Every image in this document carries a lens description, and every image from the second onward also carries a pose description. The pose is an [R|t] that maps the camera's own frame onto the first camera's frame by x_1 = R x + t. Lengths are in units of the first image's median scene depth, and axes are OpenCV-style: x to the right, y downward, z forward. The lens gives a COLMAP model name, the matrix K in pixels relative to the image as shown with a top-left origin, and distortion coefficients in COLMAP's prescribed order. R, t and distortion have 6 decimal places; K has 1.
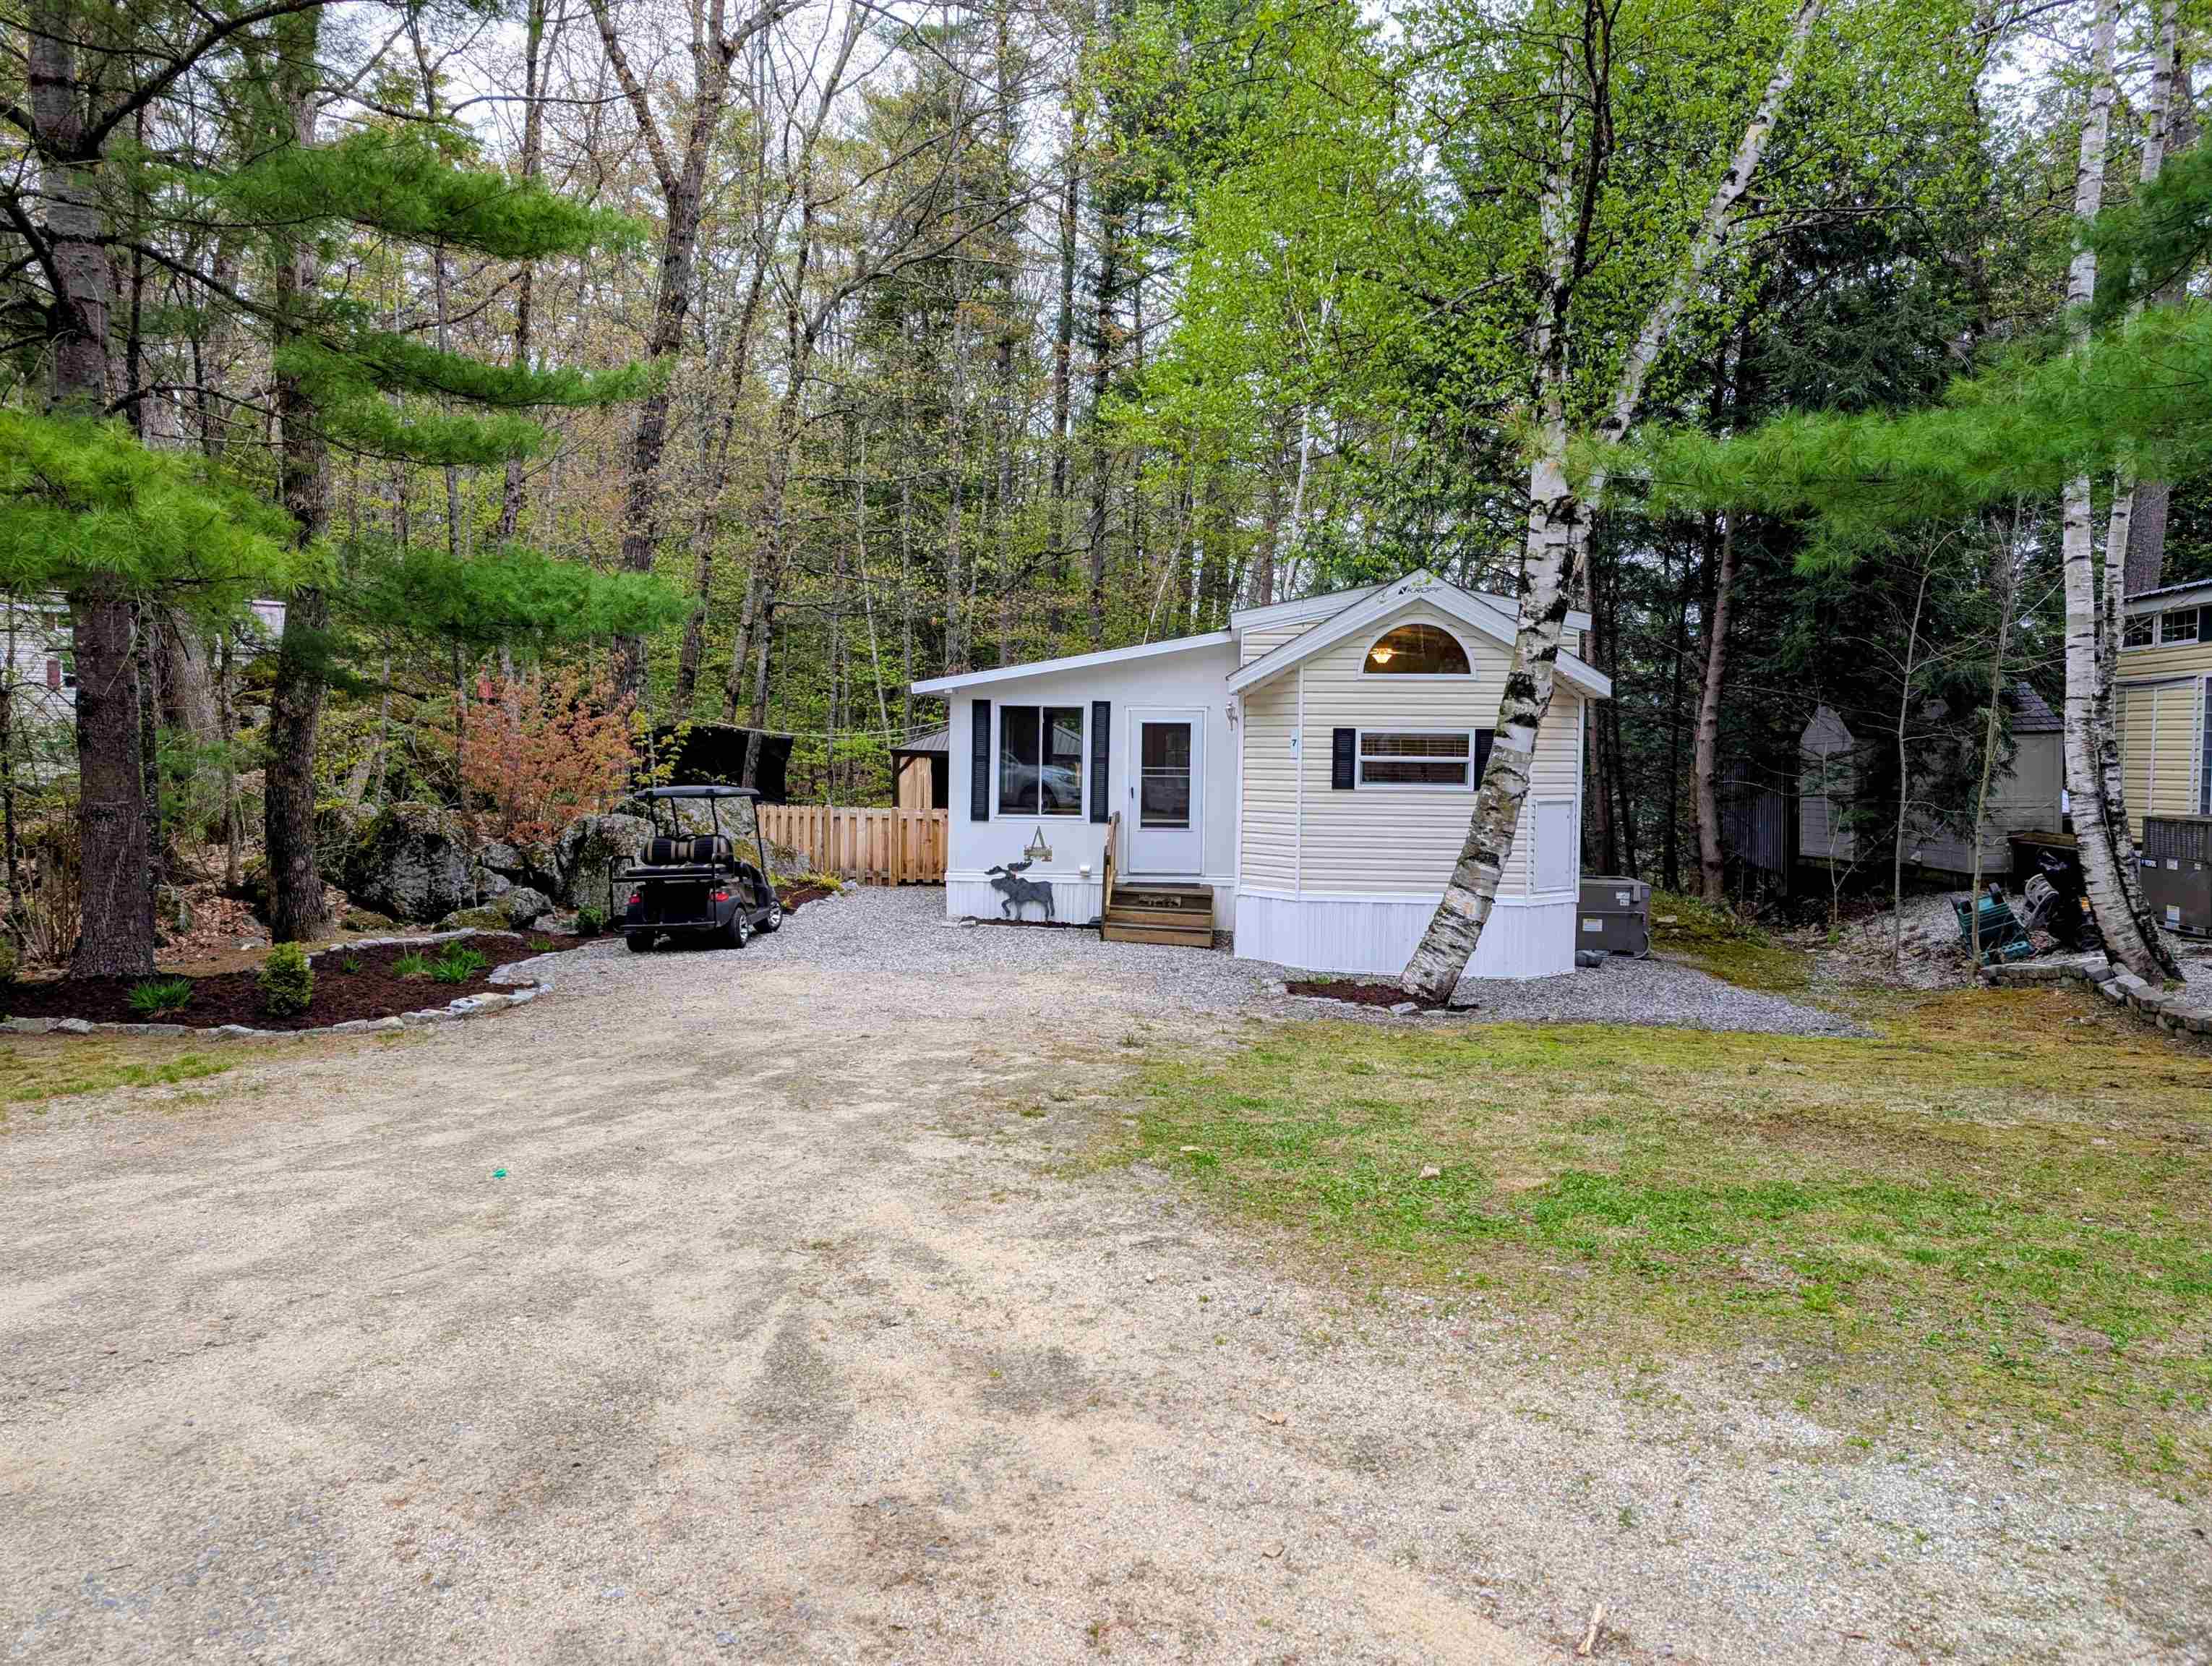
lens RADIAL K [[1580.1, 0, 1128.9], [0, 1580.1, 833.6], [0, 0, 1]] dist [0.025889, -0.025487]
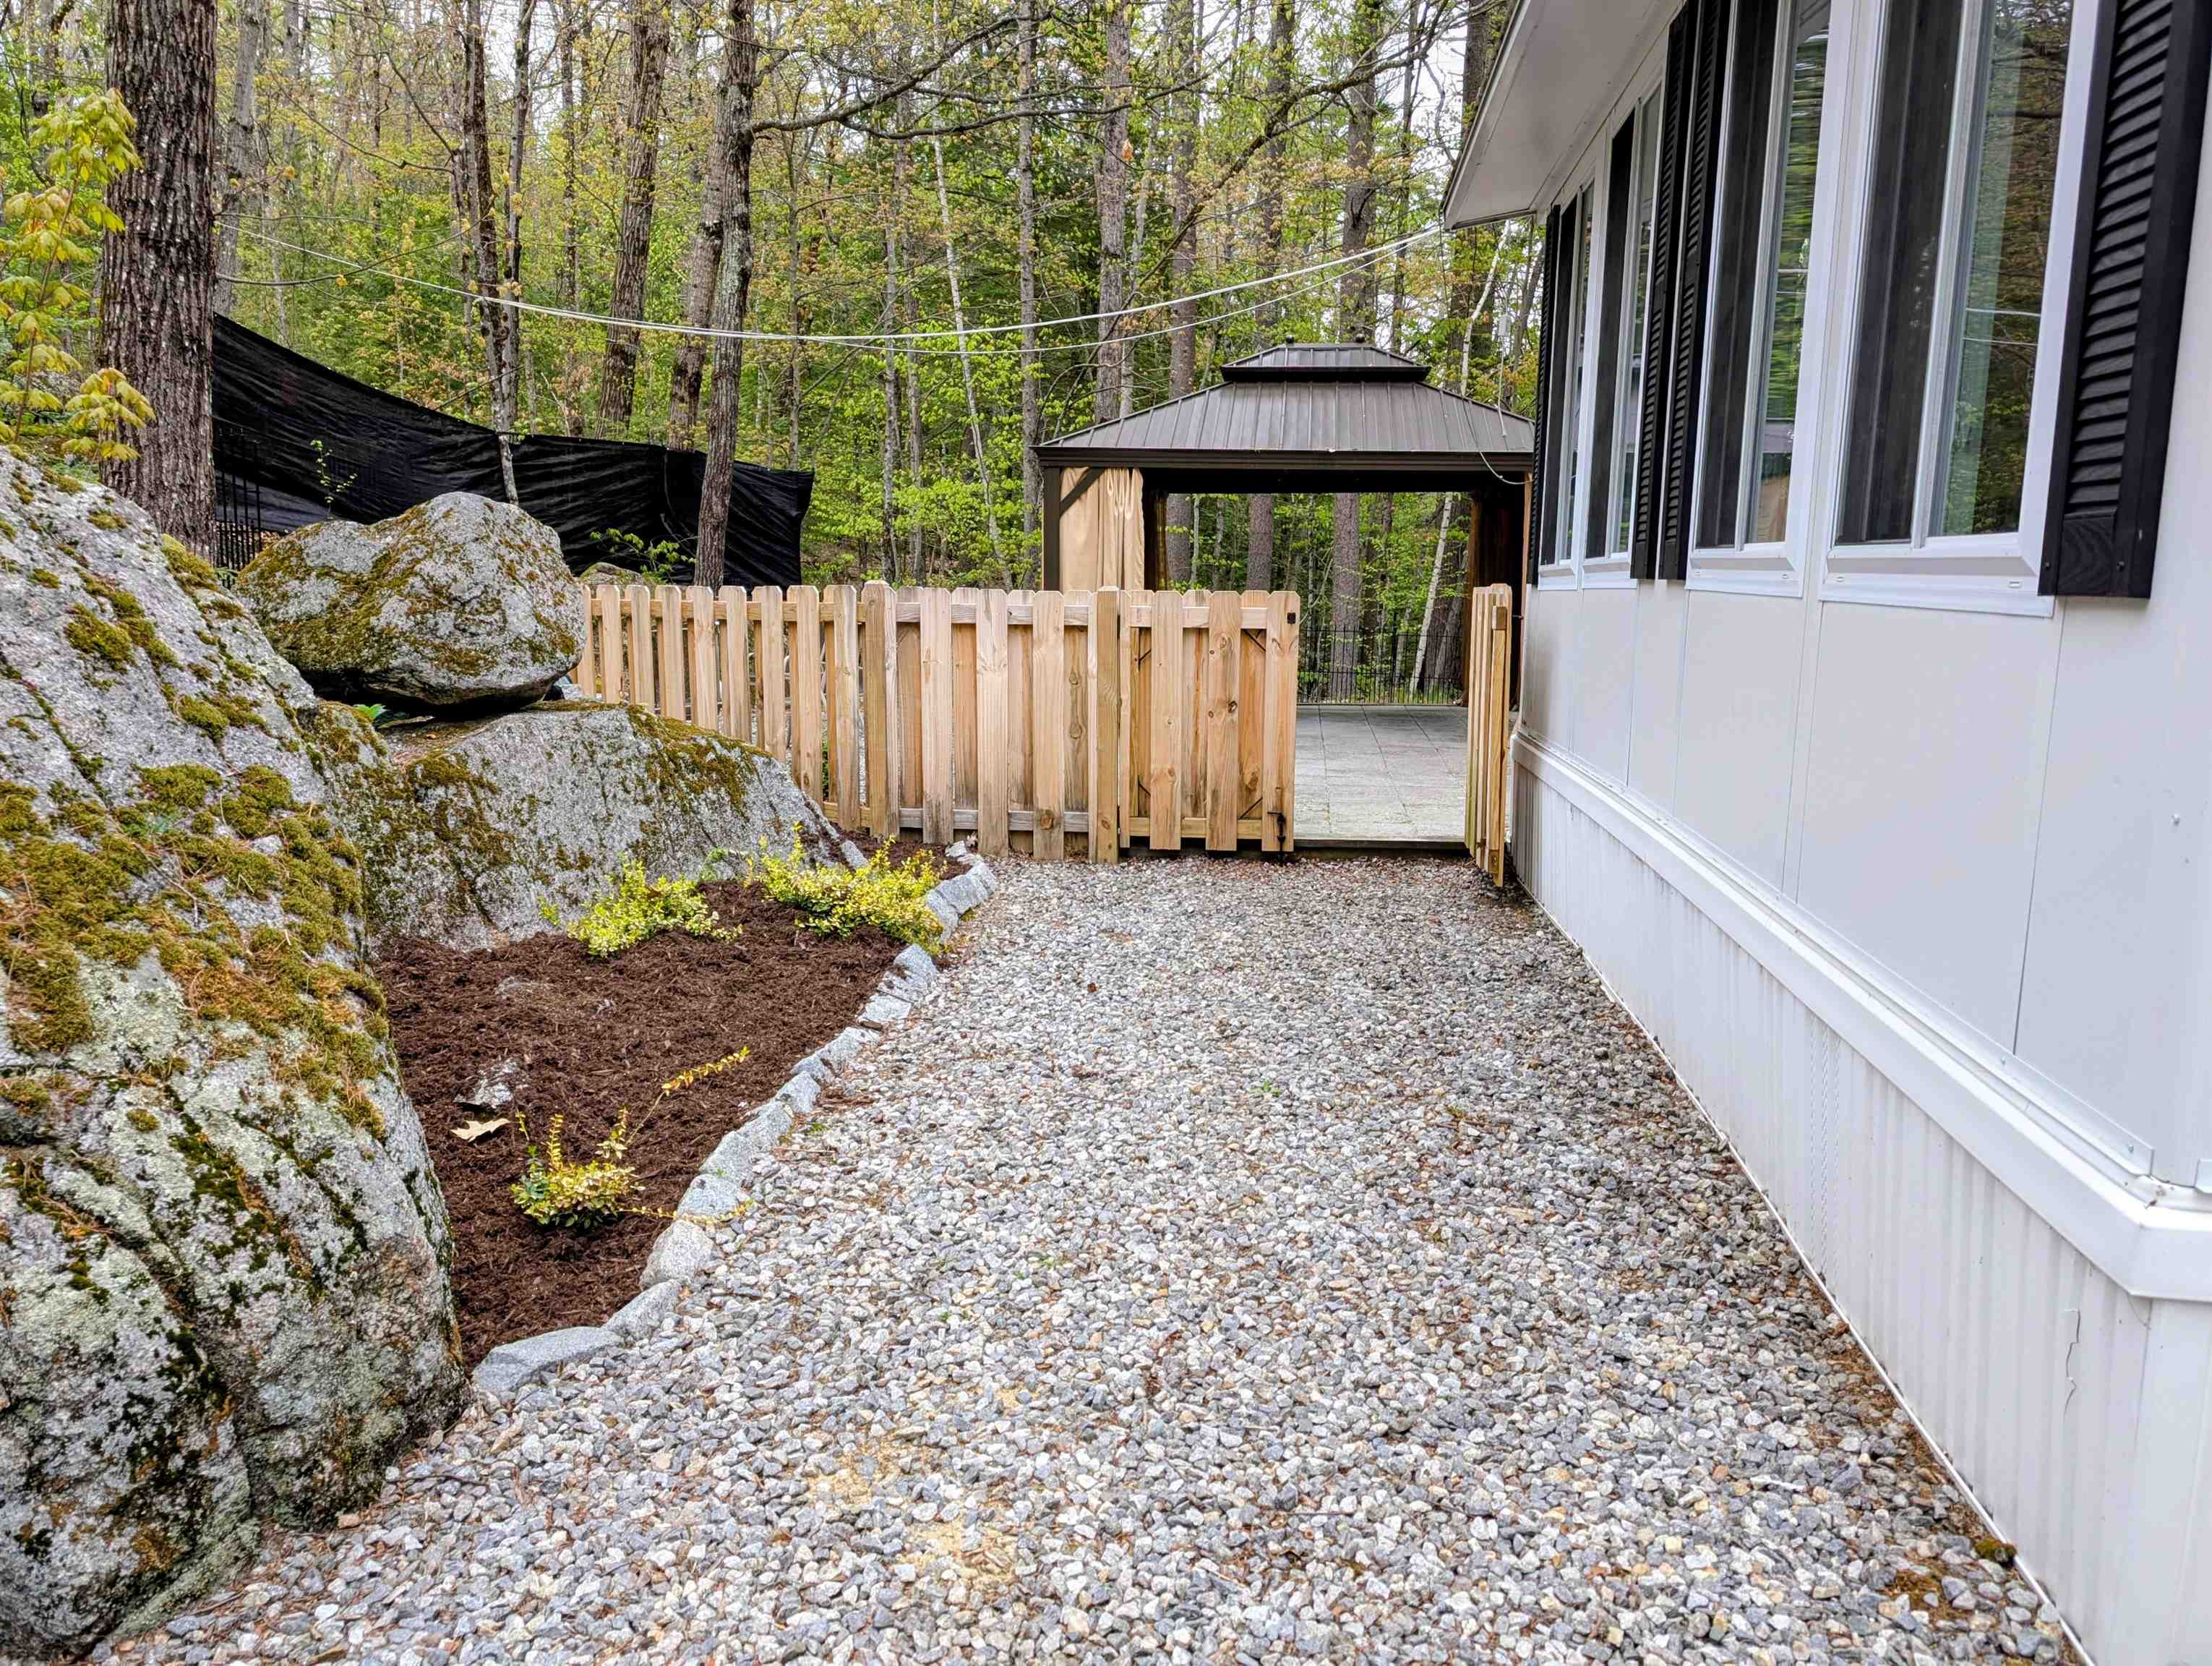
lens RADIAL K [[1580.1, 0, 1135.2], [0, 1580.1, 827.2], [0, 0, 1]] dist [0.025889, -0.025487]
pose [[0.999337, 0.001731, -0.036355, -0.171896], [0.002315, 0.993822, 0.110959, -0.006771], [0.036322, -0.110969, 0.993160, 0.920365]]
